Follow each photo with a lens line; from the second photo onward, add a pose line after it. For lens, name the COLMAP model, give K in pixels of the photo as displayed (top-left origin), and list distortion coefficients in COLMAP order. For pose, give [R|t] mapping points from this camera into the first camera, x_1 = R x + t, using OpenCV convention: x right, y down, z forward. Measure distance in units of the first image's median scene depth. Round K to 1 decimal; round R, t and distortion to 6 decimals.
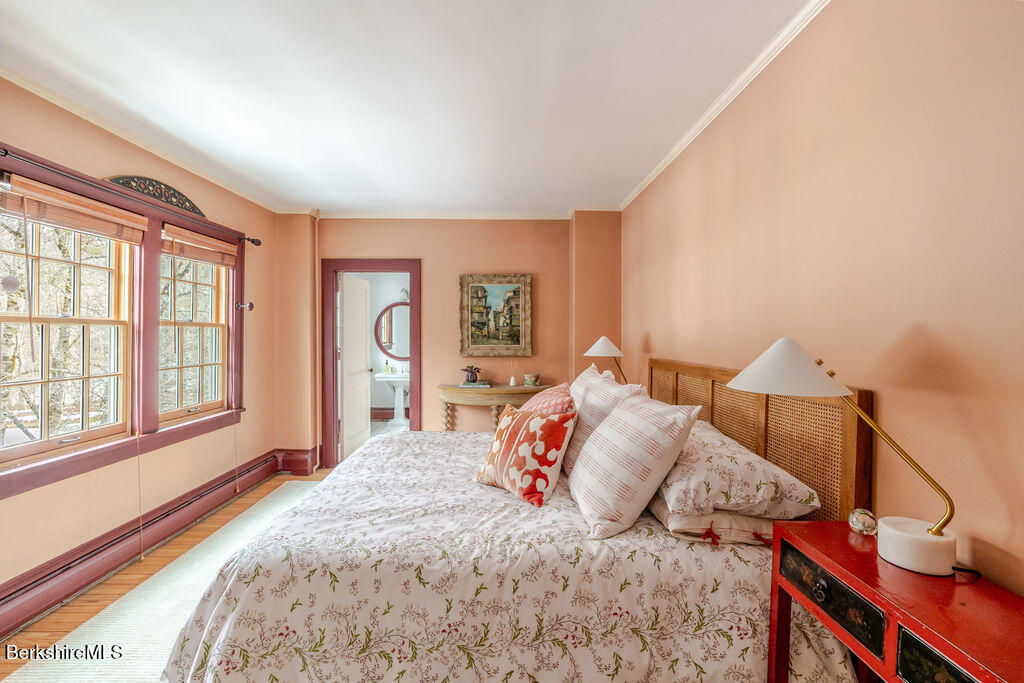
lens RADIAL K [[458.2, 0, 512.2], [0, 458.2, 335.3], [0, 0, 1]] dist [-0.000337, -0.000543]
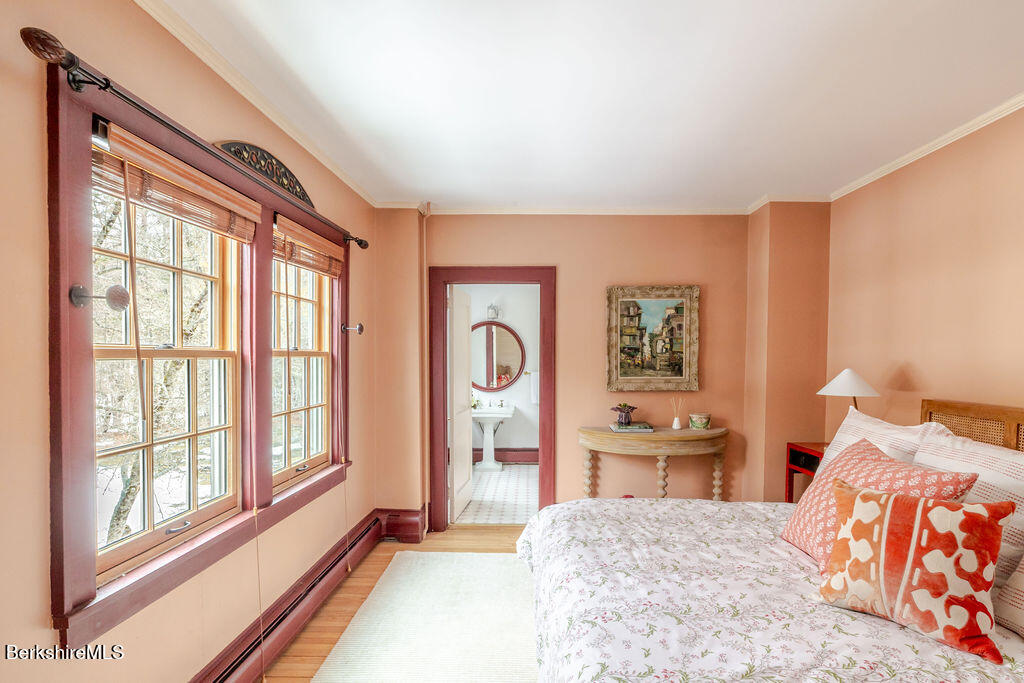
lens RADIAL K [[495.2, 0, 522.2], [0, 495.2, 370.4], [0, 0, 1]] dist [-0.006963, 0.001051]
pose [[0.999949, -0.000865, -0.010020, -0.275931], [0.001172, 0.999528, 0.030692, -0.017504], [0.009989, -0.030702, 0.999479, 0.169692]]
